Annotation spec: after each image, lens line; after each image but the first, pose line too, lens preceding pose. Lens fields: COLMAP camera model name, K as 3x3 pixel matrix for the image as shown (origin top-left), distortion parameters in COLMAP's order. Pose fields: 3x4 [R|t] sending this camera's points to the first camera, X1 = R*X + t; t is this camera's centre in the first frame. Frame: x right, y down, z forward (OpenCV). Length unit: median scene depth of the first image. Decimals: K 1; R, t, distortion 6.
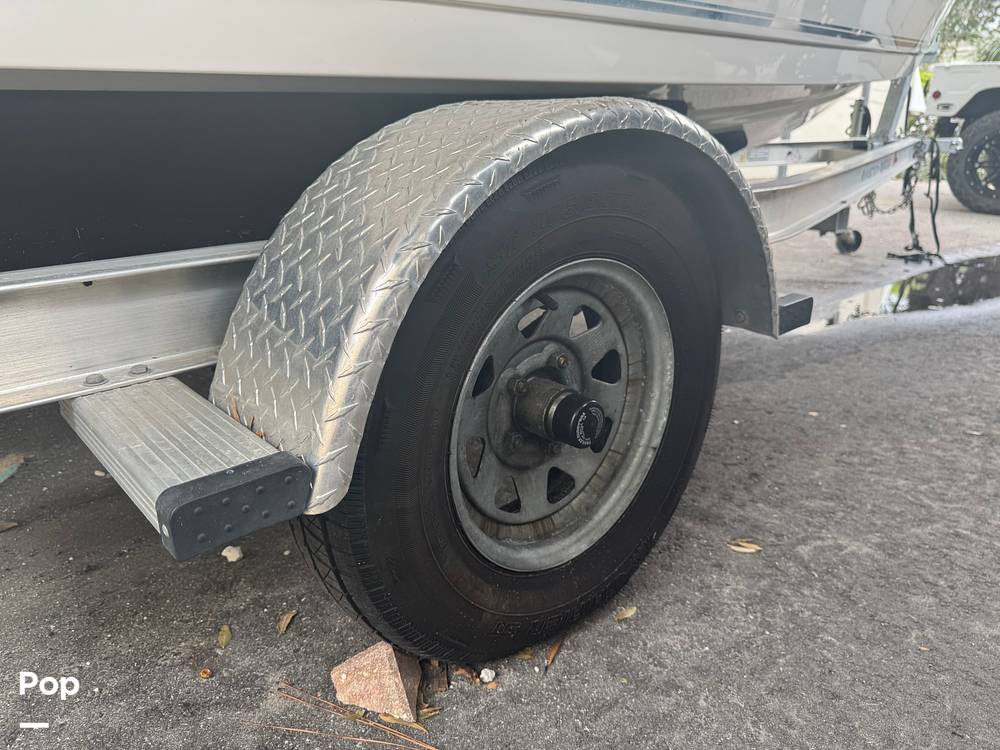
lens RADIAL K [[713.6, 0, 498.6], [0, 713.6, 371.7], [0, 0, 1]] dist [0.016699, -0.023402]
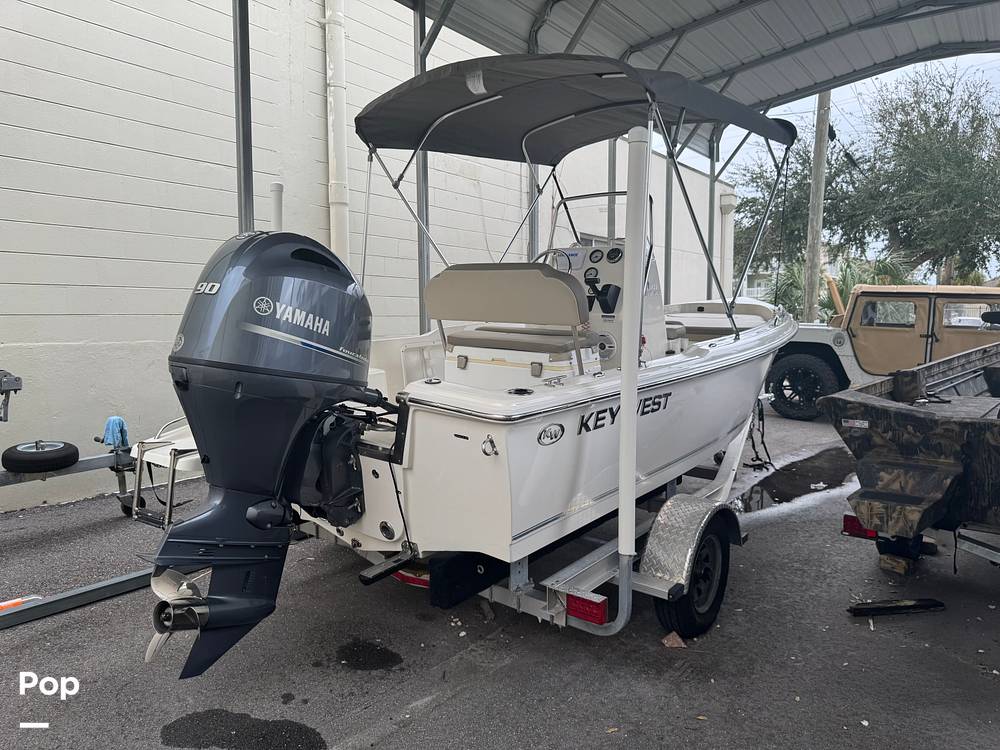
lens RADIAL K [[713.6, 0, 508.5], [0, 713.6, 375.3], [0, 0, 1]] dist [0.016699, -0.023402]
pose [[0.978807, -0.018718, 0.203929, -0.852067], [0.062772, 0.975301, -0.211771, -0.113338], [-0.194928, 0.220084, 0.955807, -1.383419]]
